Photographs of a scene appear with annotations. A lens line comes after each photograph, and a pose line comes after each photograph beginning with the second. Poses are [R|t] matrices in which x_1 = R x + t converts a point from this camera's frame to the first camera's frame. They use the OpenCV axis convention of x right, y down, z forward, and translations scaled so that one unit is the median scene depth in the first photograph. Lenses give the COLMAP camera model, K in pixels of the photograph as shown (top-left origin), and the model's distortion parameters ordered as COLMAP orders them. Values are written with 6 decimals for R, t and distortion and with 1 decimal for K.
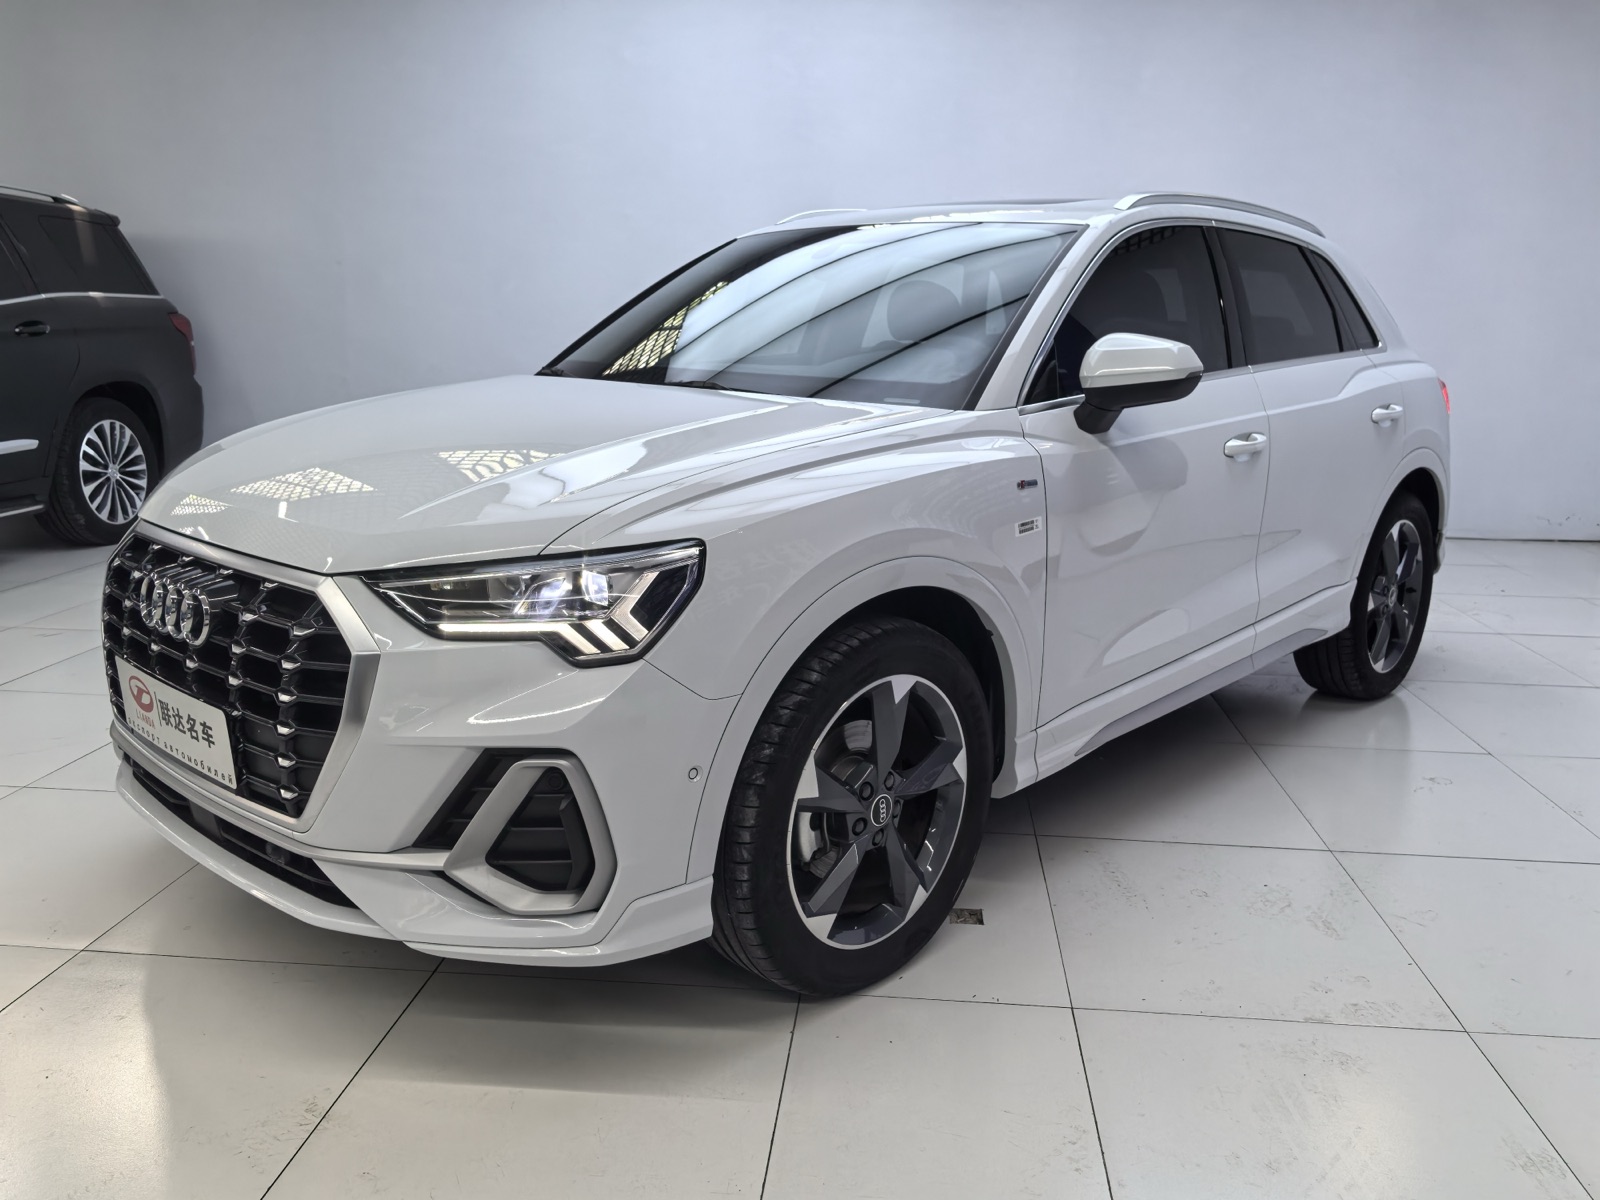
lens RADIAL K [[1273.3, 0, 814.7], [0, 1273.3, 602.5], [0, 0, 1]] dist [0.046835, -0.068918]
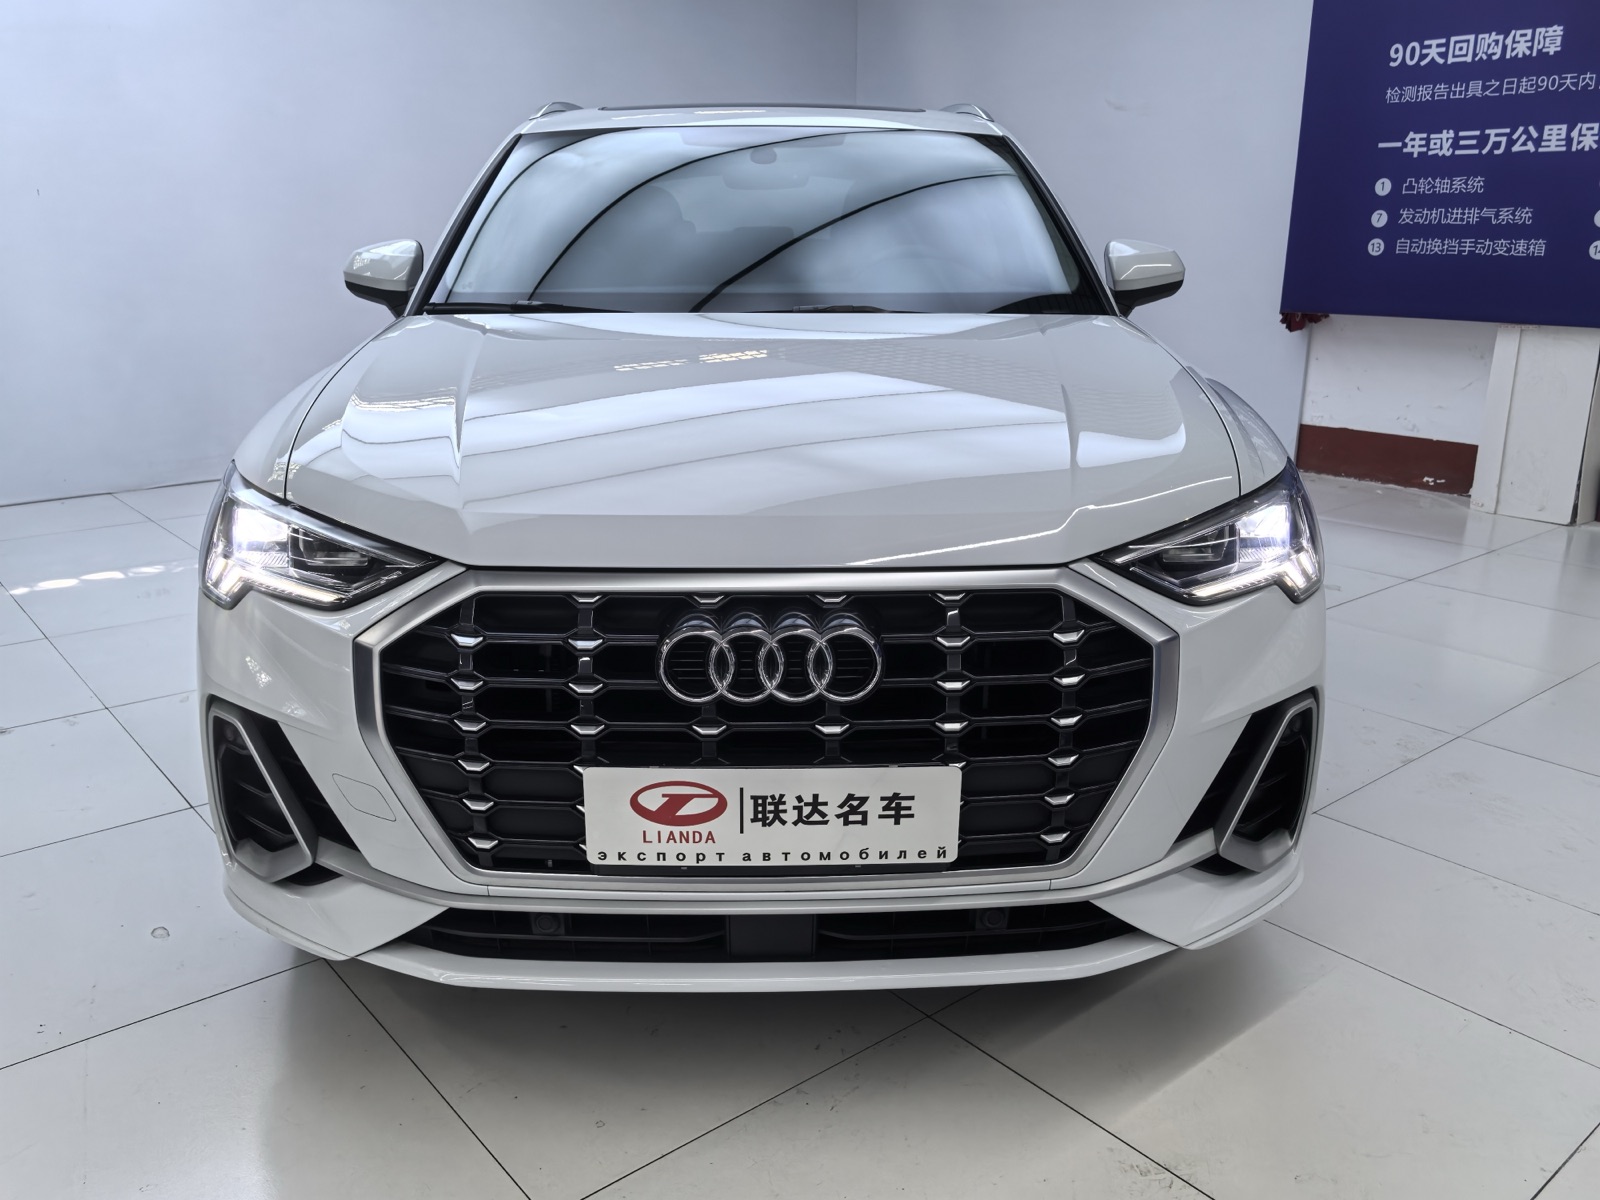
lens RADIAL K [[1273.3, 0, 814.7], [0, 1273.3, 602.5], [0, 0, 1]] dist [0.046835, -0.068918]
pose [[0.715558, -0.210879, 0.665963, -1.047051], [0.156877, 0.977506, 0.140970, -0.138516], [-0.680710, 0.003602, 0.732544, 0.510342]]
